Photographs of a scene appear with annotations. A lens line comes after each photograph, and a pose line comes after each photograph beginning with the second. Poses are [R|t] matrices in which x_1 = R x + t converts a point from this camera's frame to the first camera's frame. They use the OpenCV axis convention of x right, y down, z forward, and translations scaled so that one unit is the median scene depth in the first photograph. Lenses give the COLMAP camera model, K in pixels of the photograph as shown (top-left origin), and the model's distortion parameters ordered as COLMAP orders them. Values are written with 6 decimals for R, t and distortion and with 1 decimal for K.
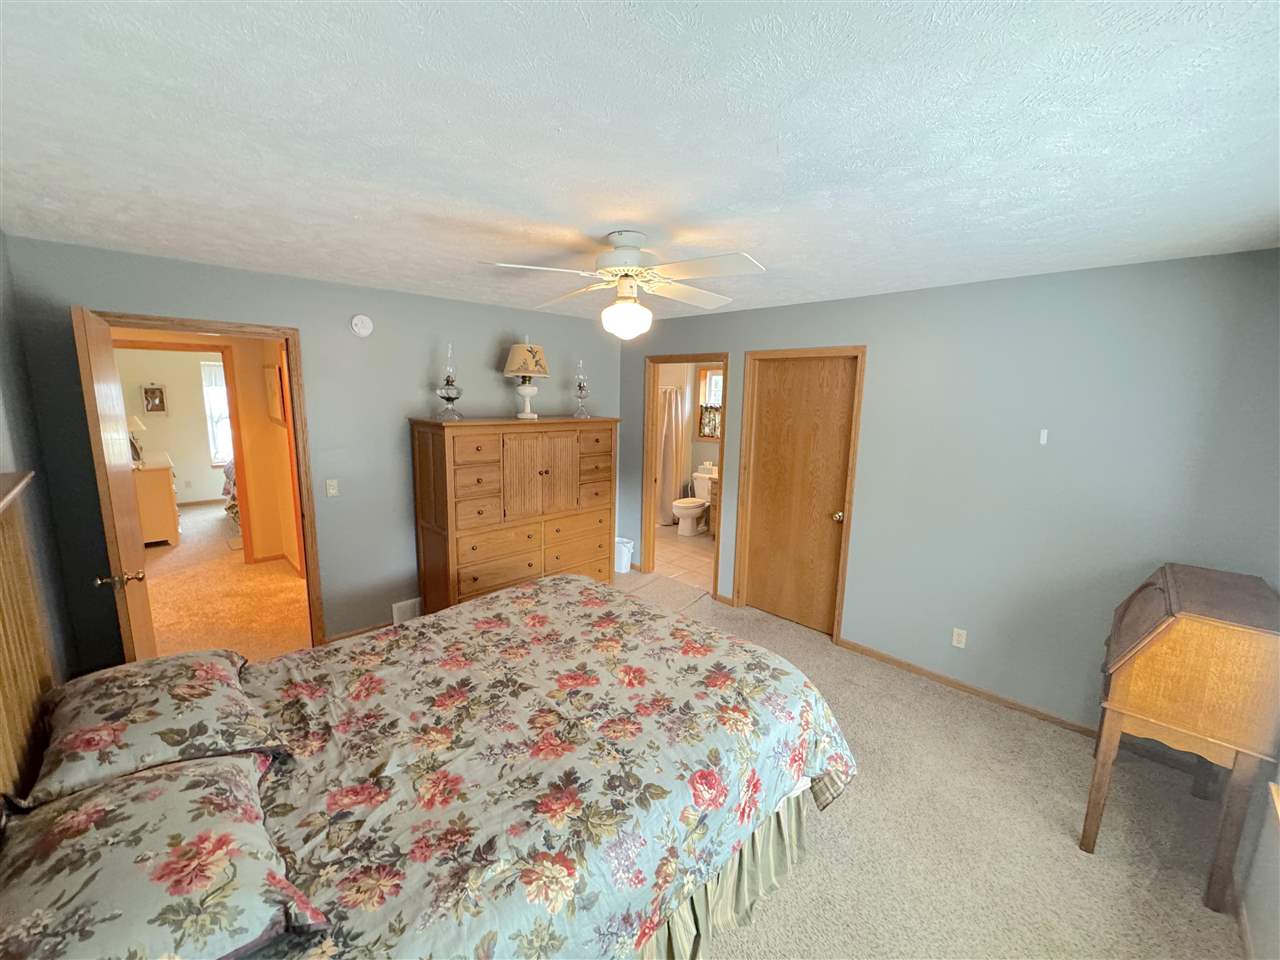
lens RADIAL K [[511.9, 0, 644.8], [0, 511.9, 476.5], [0, 0, 1]] dist [-0.003409, 0.000827]
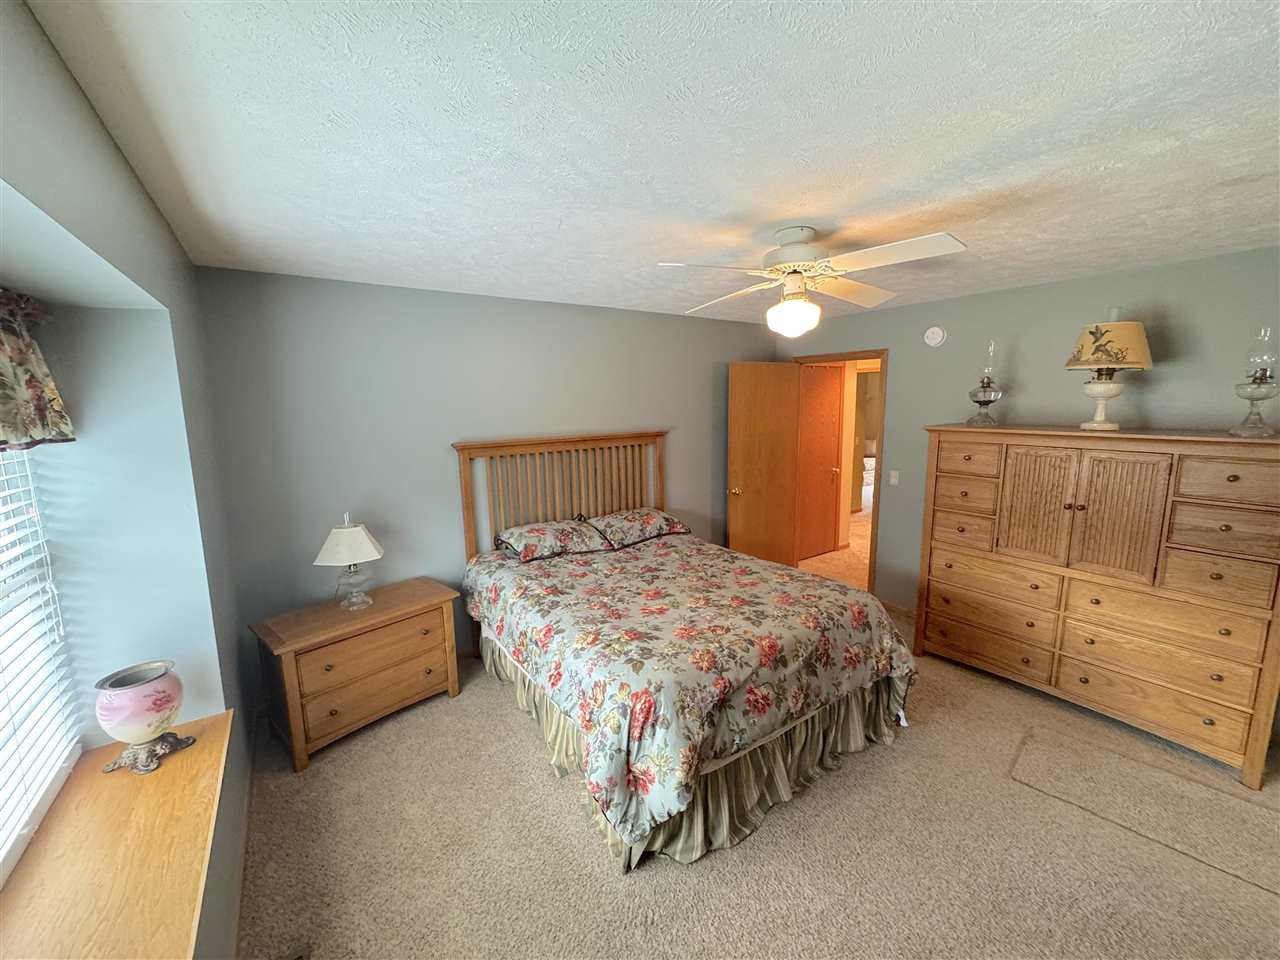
lens RADIAL K [[511.9, 0, 639.8], [0, 511.9, 477.1], [0, 0, 1]] dist [-0.003409, 0.000827]
pose [[-0.182019, 0.128268, -0.974893, 1.070482], [-0.149112, 0.976388, 0.156305, -0.125462], [0.971923, 0.173819, -0.158595, 0.977510]]
